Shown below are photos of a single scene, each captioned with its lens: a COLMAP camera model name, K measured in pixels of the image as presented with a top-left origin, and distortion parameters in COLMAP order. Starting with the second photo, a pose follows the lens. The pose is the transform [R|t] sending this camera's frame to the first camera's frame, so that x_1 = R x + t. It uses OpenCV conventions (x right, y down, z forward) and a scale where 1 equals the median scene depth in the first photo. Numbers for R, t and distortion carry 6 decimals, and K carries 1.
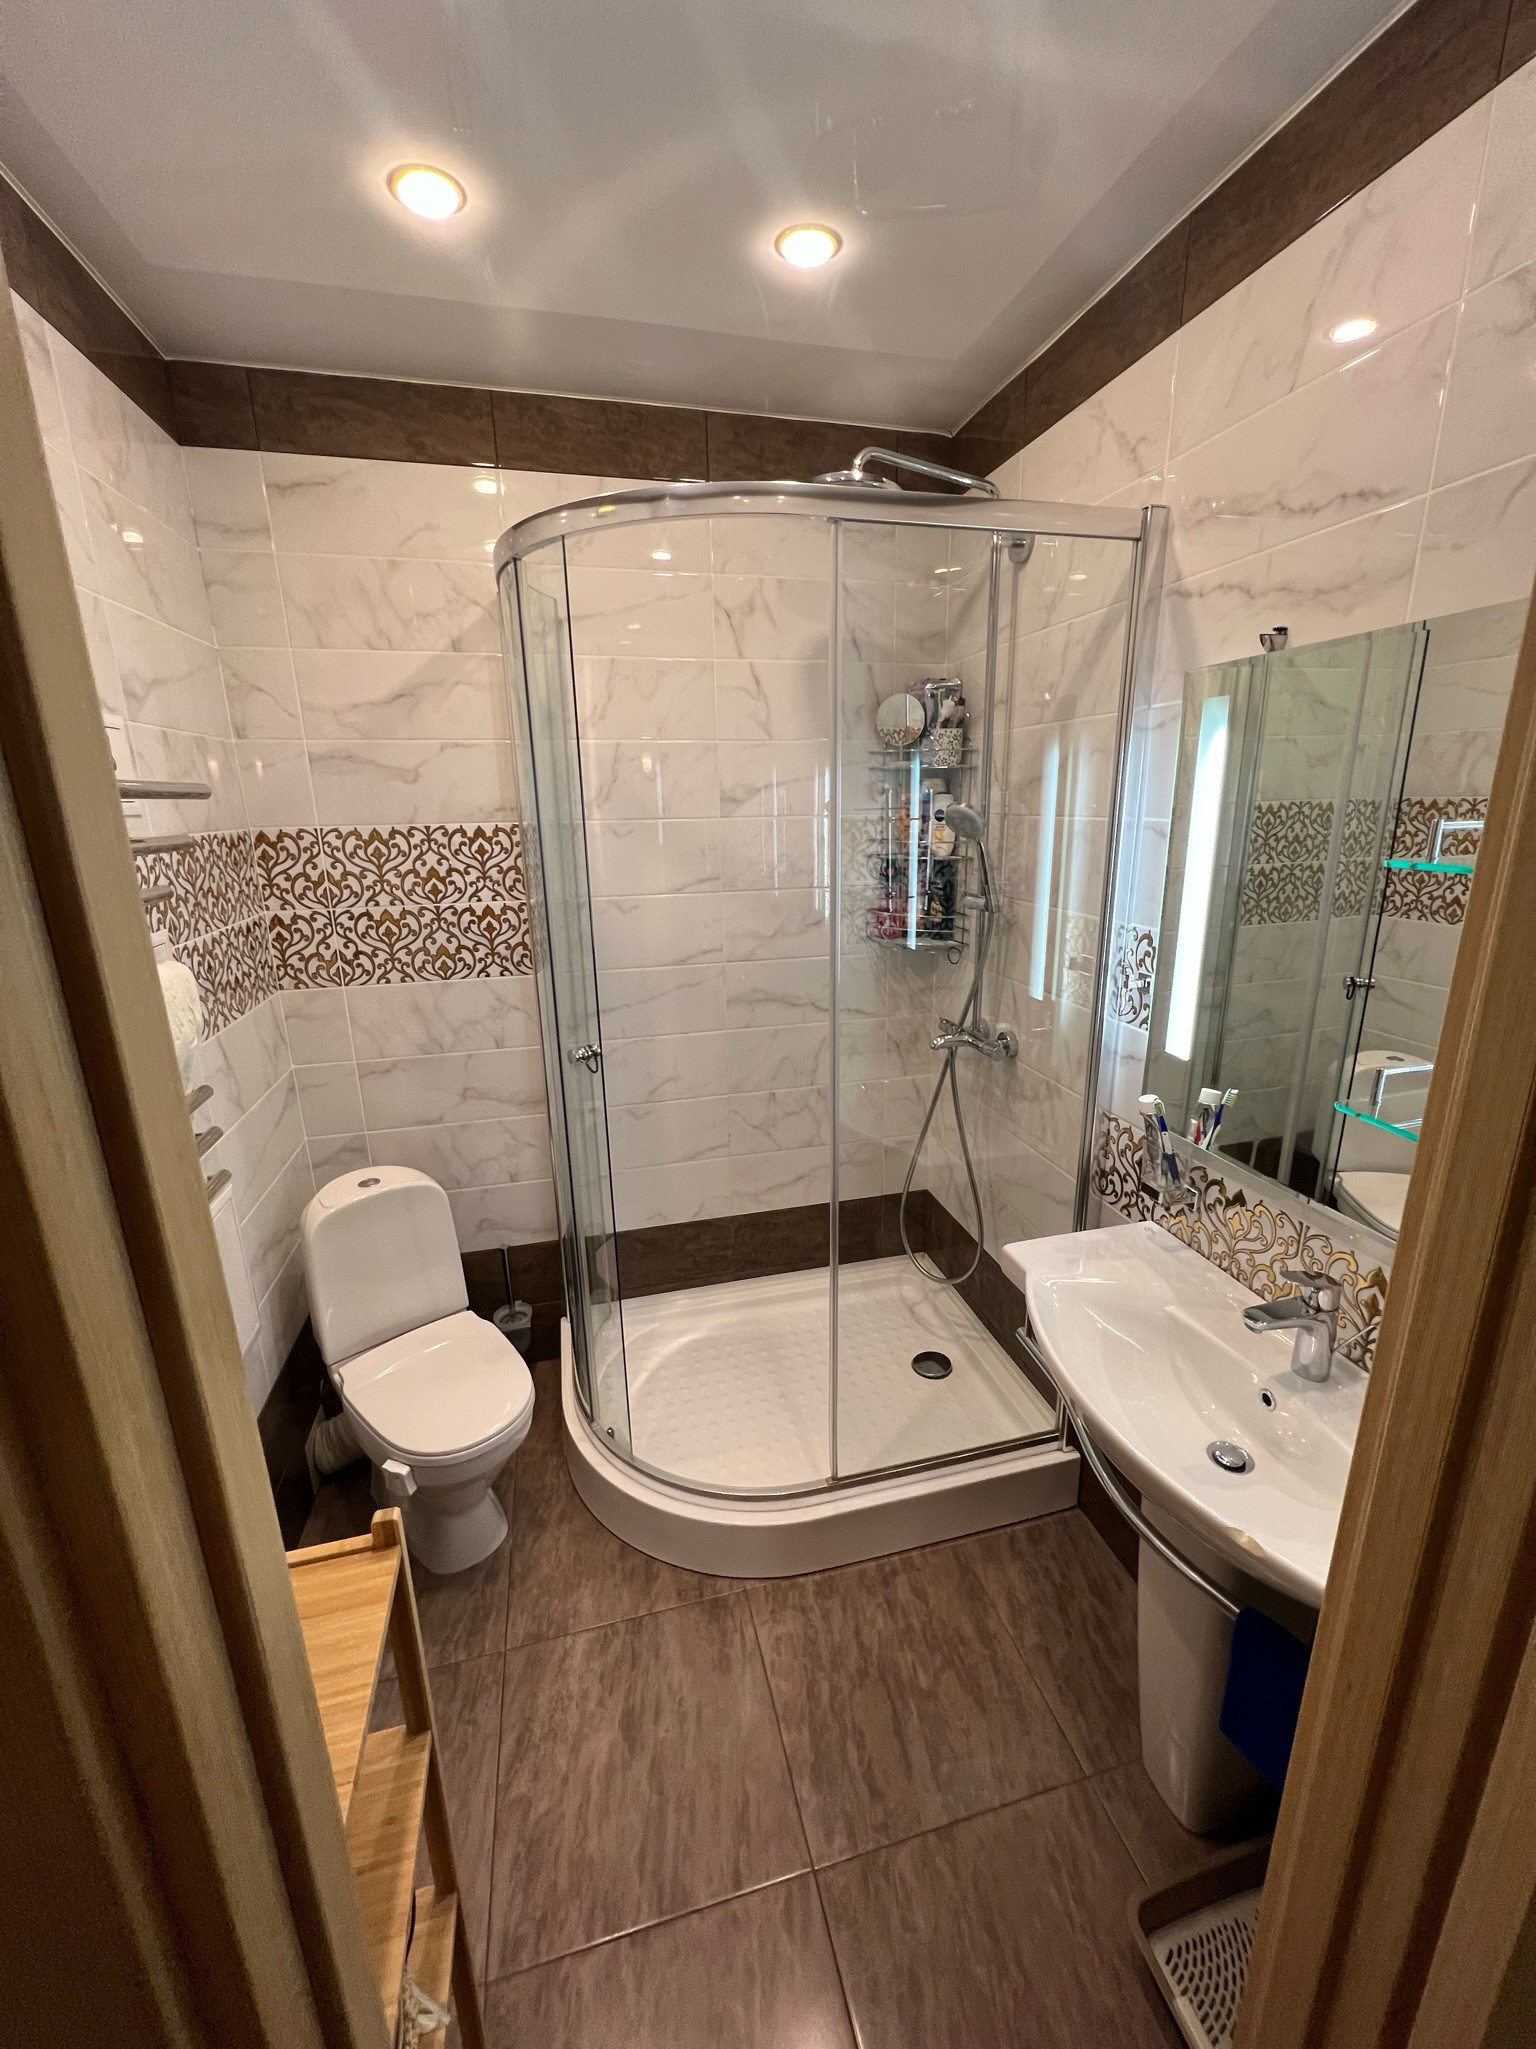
lens RADIAL K [[819.5, 0, 768.0], [0, 819.5, 1024.5], [0, 0, 1]] dist [0.001032, 0.000251]
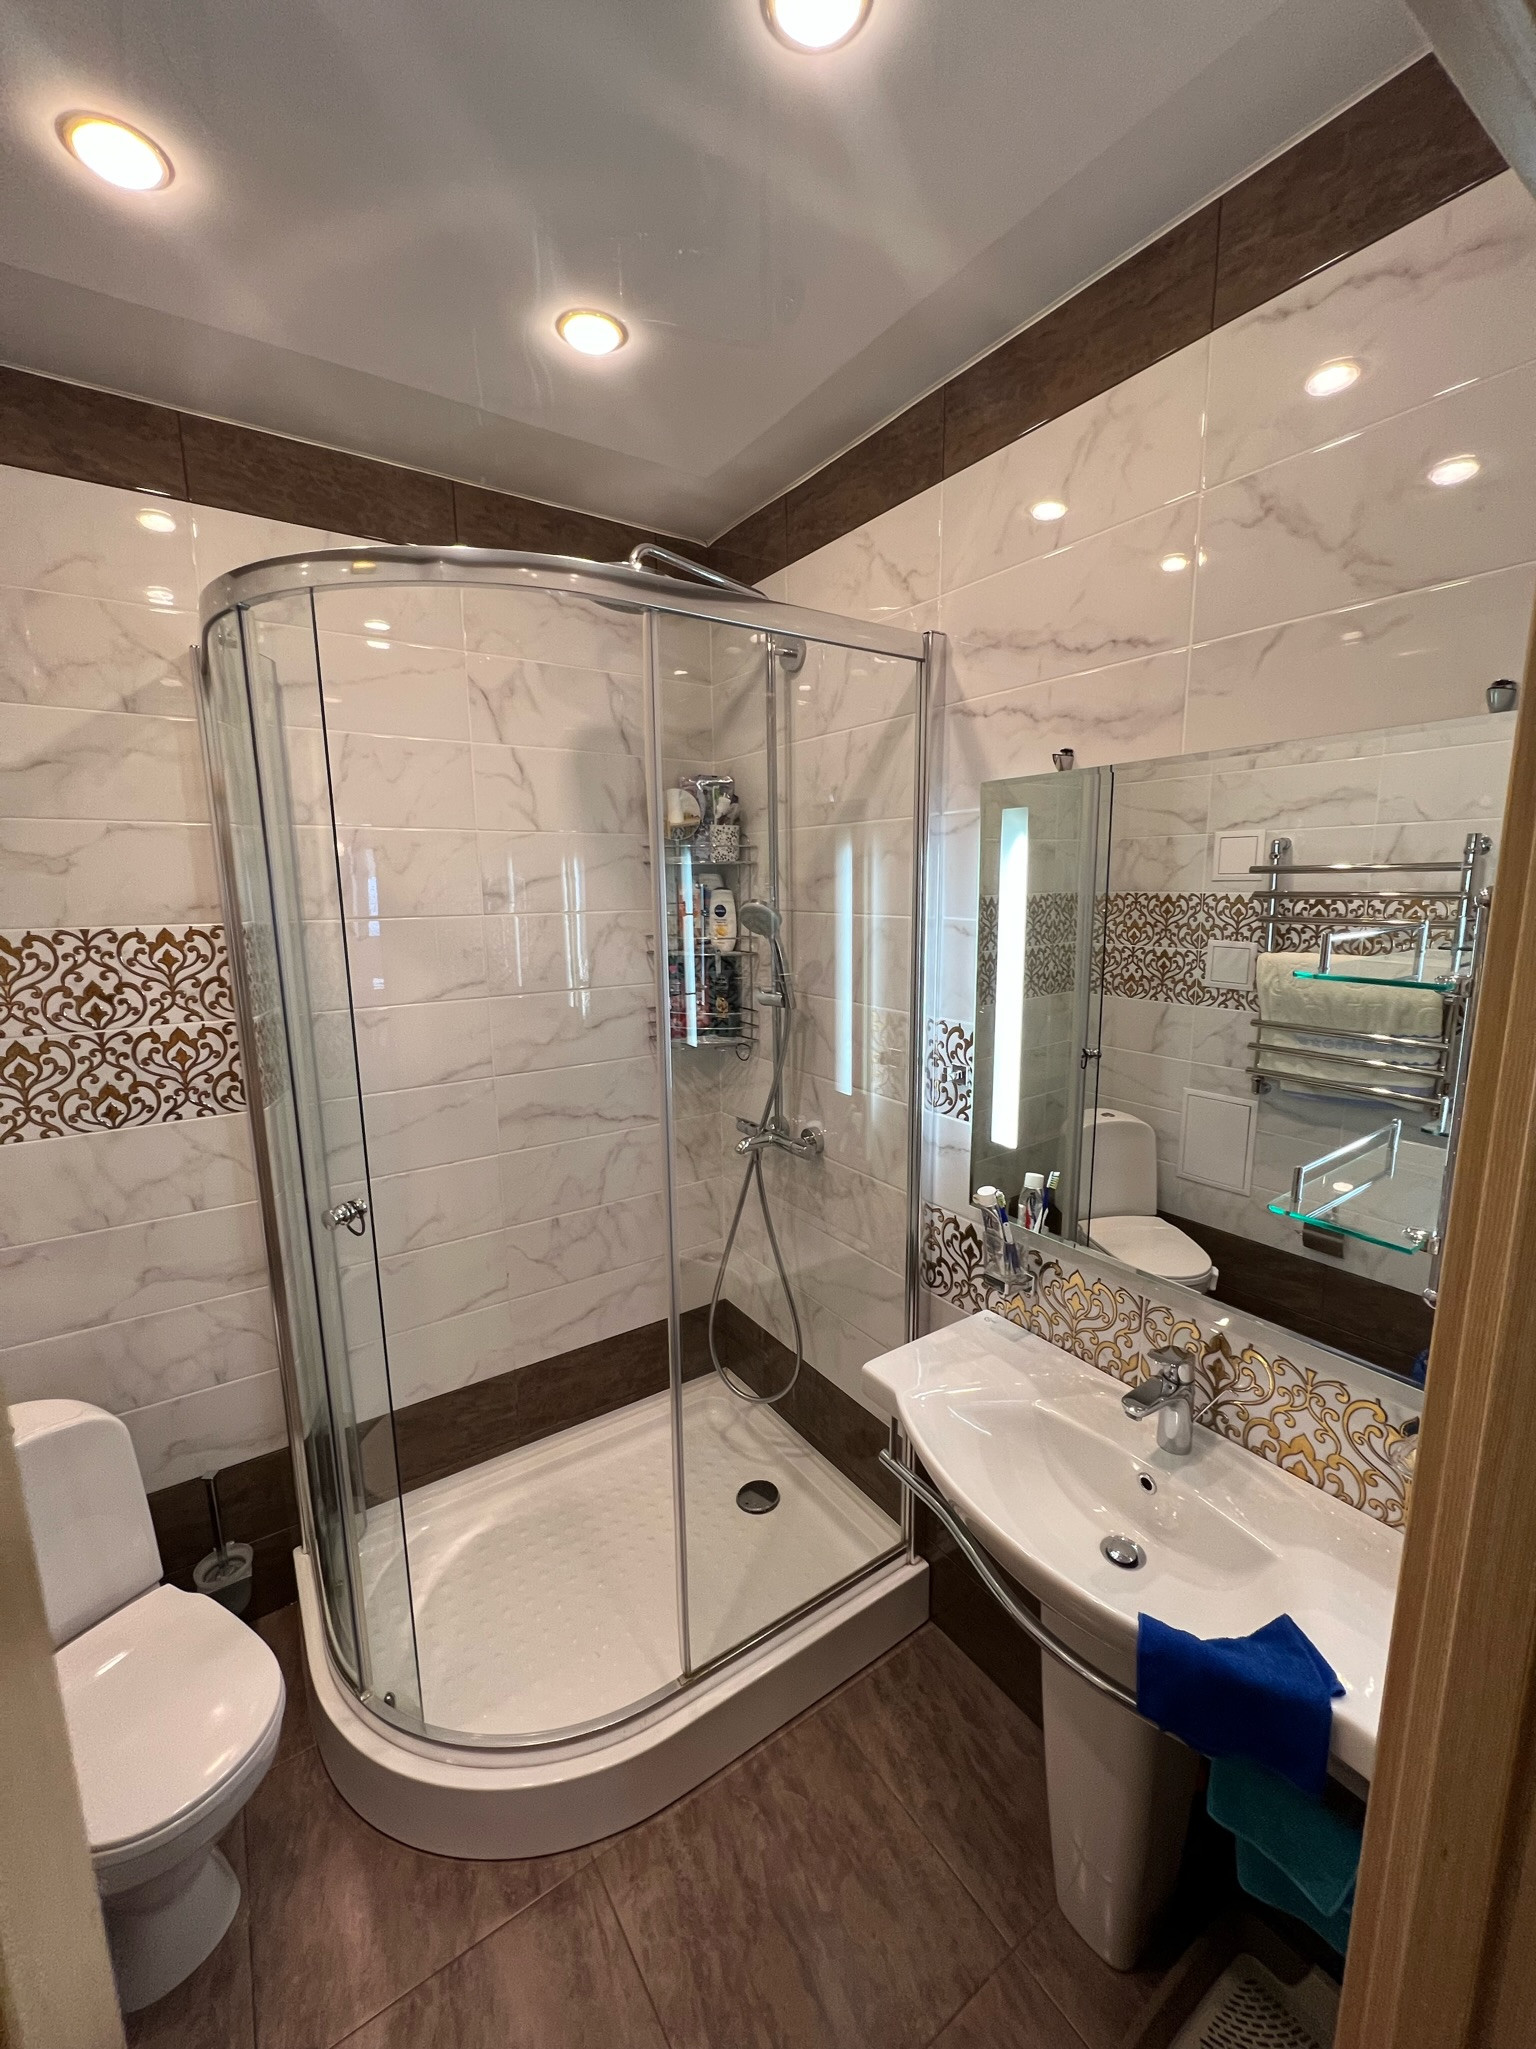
lens RADIAL K [[822.5, 0, 768.0], [0, 822.5, 1024.5], [0, 0, 1]] dist [0.000108, 0.000369]
pose [[0.938326, -0.052909, 0.341678, -0.094531], [0.086905, 0.992587, -0.084958, -0.038367], [-0.334651, 0.109411, 0.935969, 0.092518]]
